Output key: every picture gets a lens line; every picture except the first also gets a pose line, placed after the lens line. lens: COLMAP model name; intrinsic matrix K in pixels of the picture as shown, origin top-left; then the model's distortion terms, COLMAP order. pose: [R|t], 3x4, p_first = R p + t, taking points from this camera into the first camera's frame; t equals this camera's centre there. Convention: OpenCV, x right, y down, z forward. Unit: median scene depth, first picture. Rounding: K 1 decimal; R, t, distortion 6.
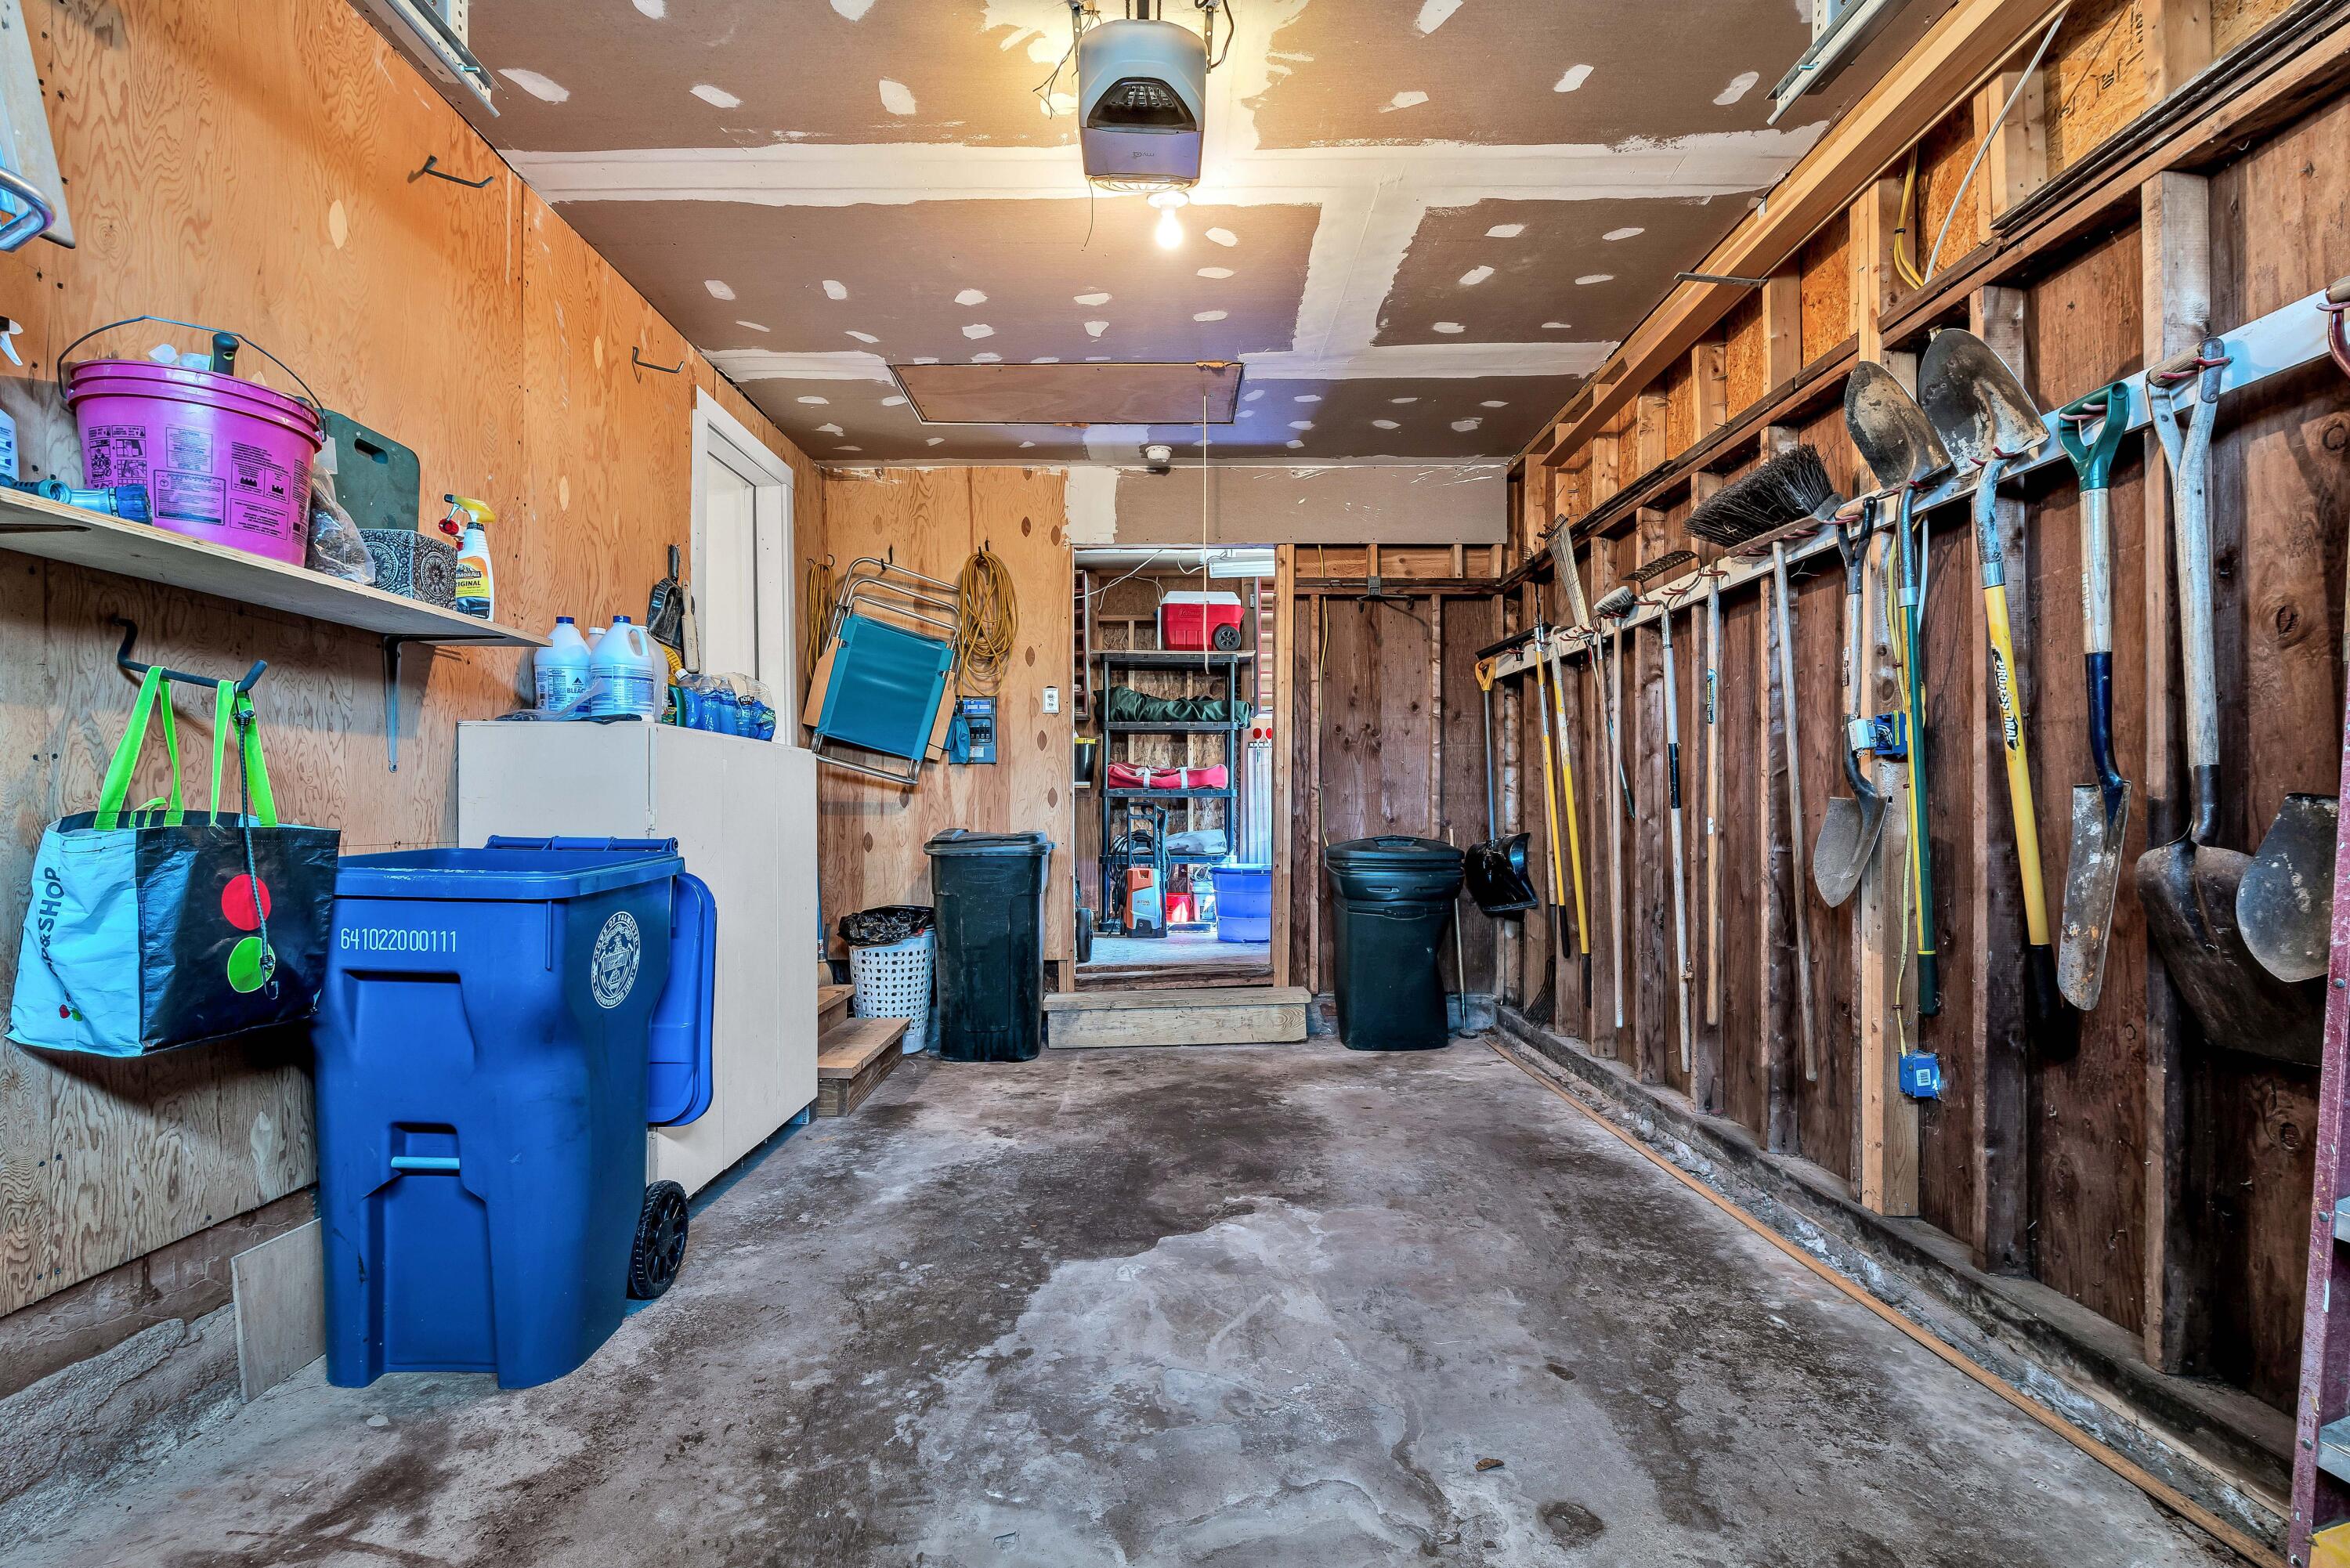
lens RADIAL K [[1090.9, 0, 1171.1], [0, 1090.9, 795.3], [0, 0, 1]] dist [-0.000610, 0.000121]
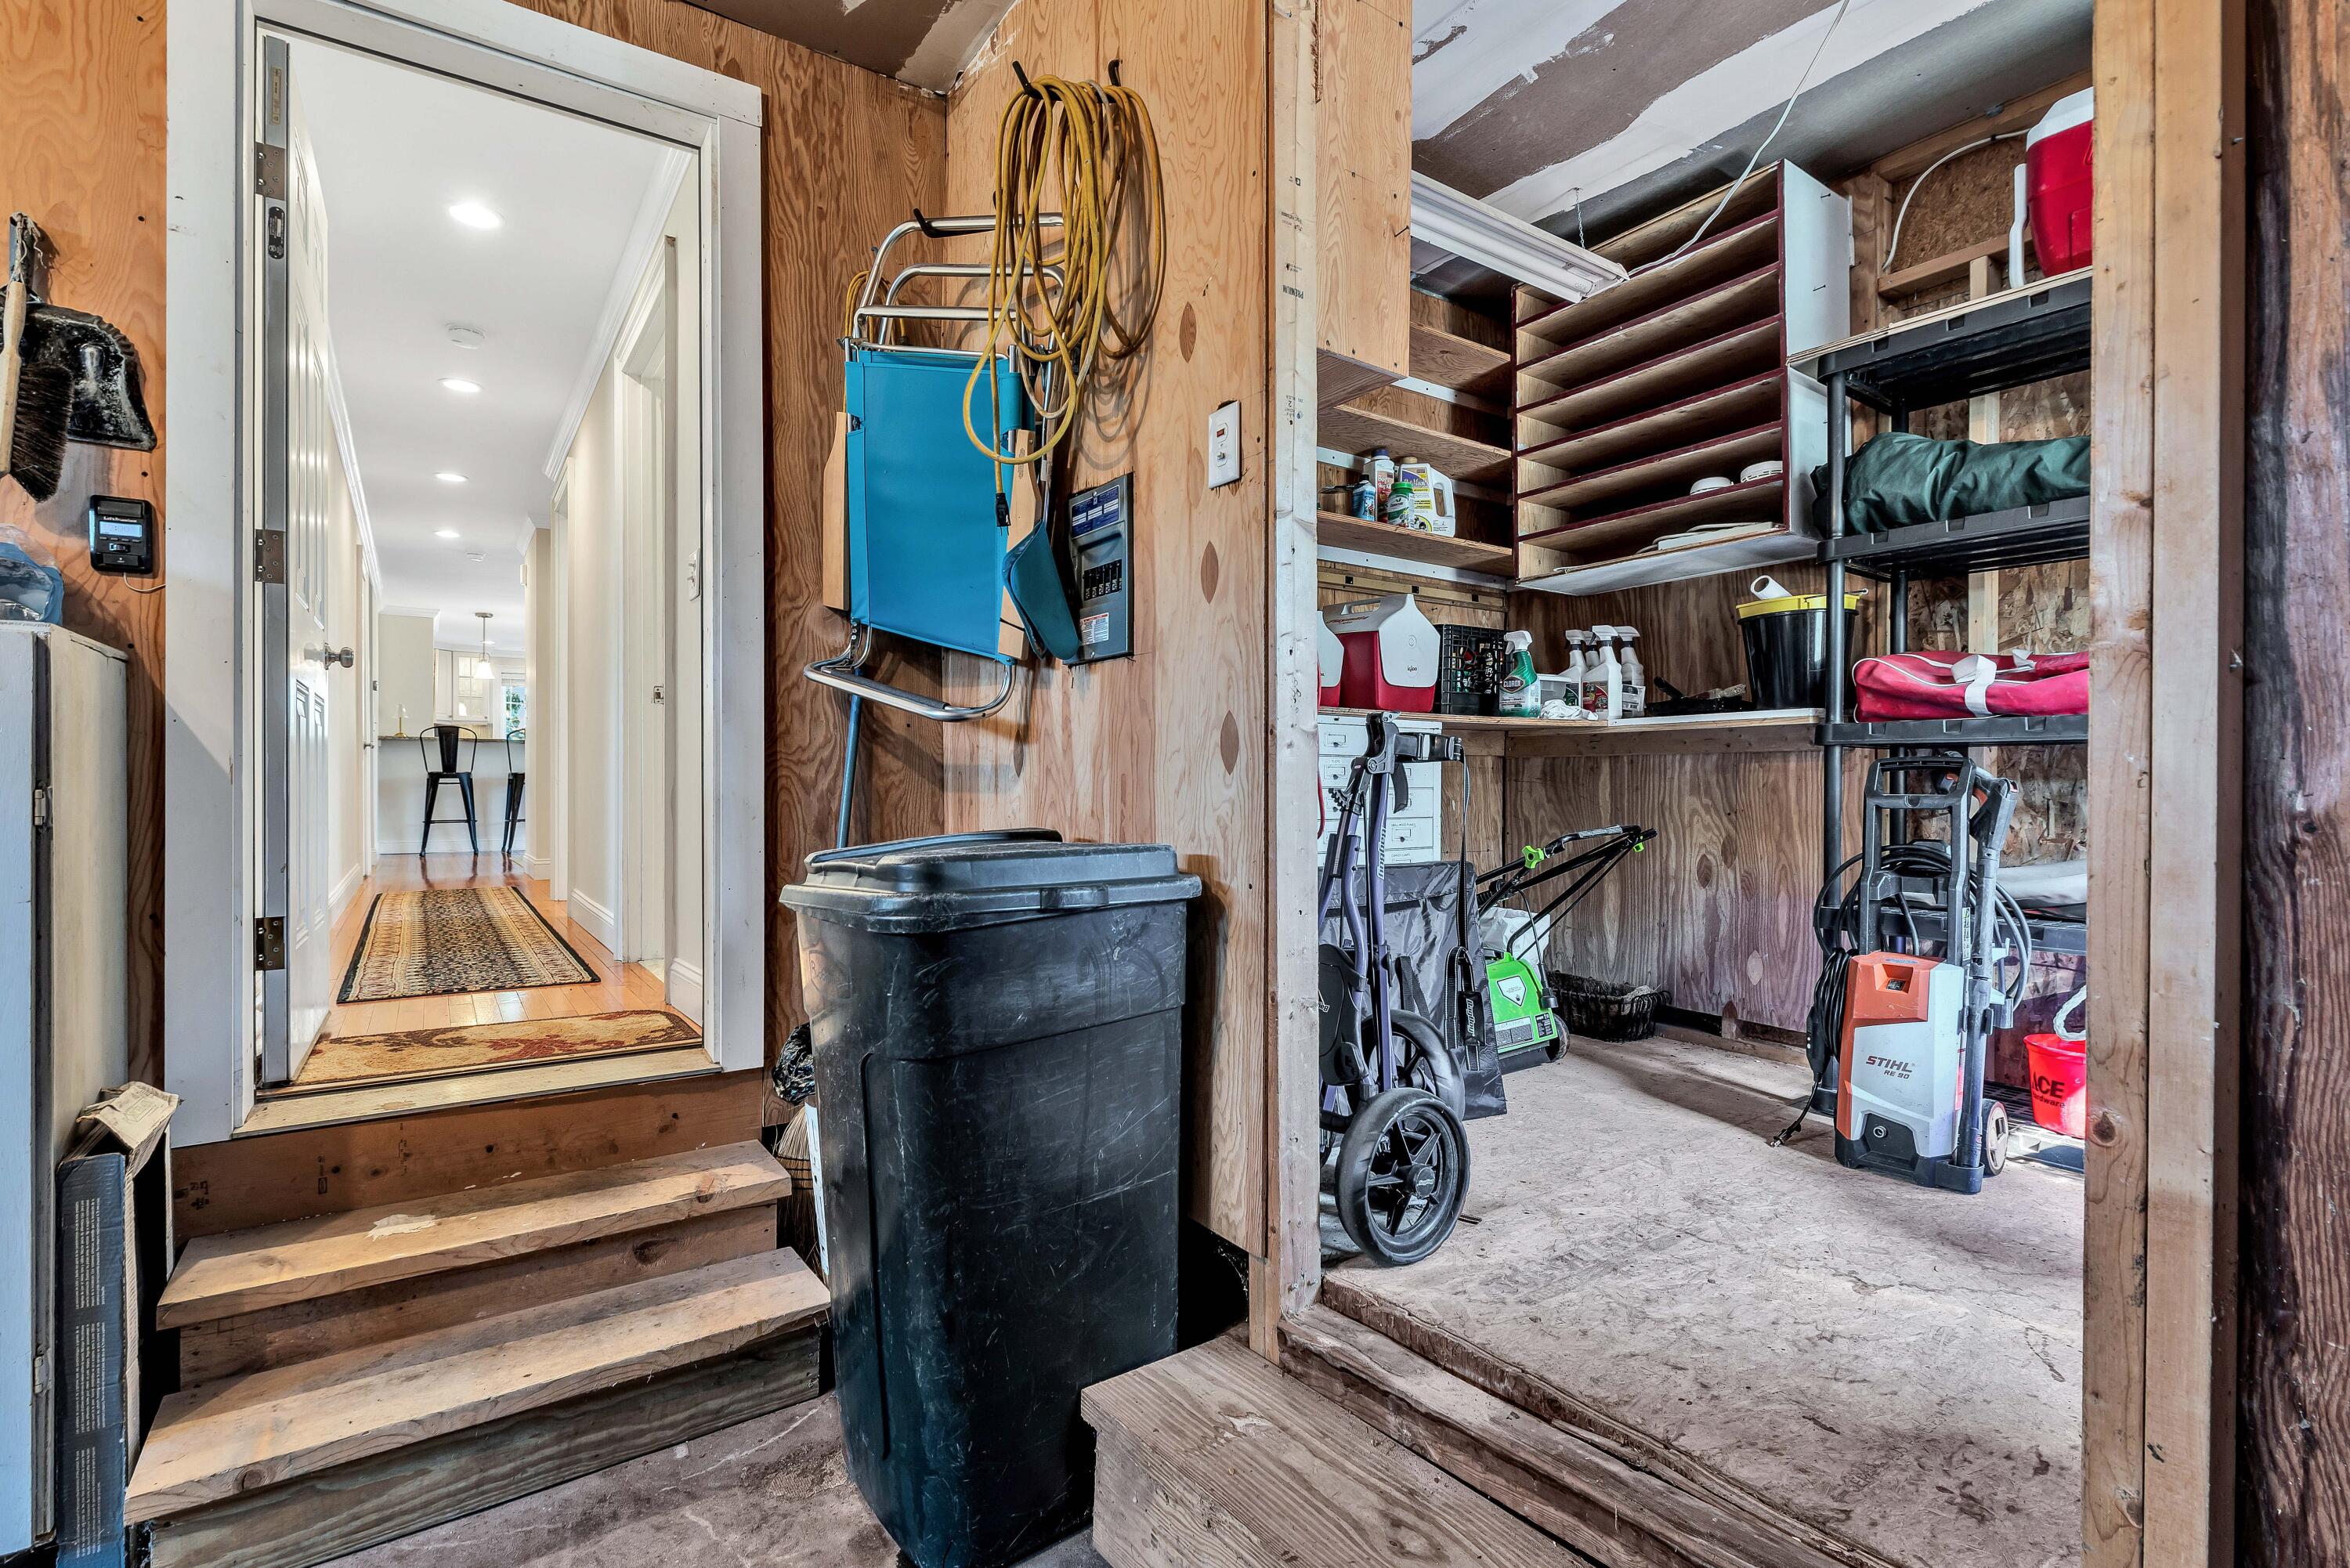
lens RADIAL K [[1090.9, 0, 1161.0], [0, 1090.9, 786.8], [0, 0, 1]] dist [-0.000610, 0.000121]
pose [[0.567940, 0.003752, -0.823062, 0.148158], [0.009057, 0.999901, 0.010808, 0.011513], [0.823020, -0.013593, 0.567849, 0.797042]]
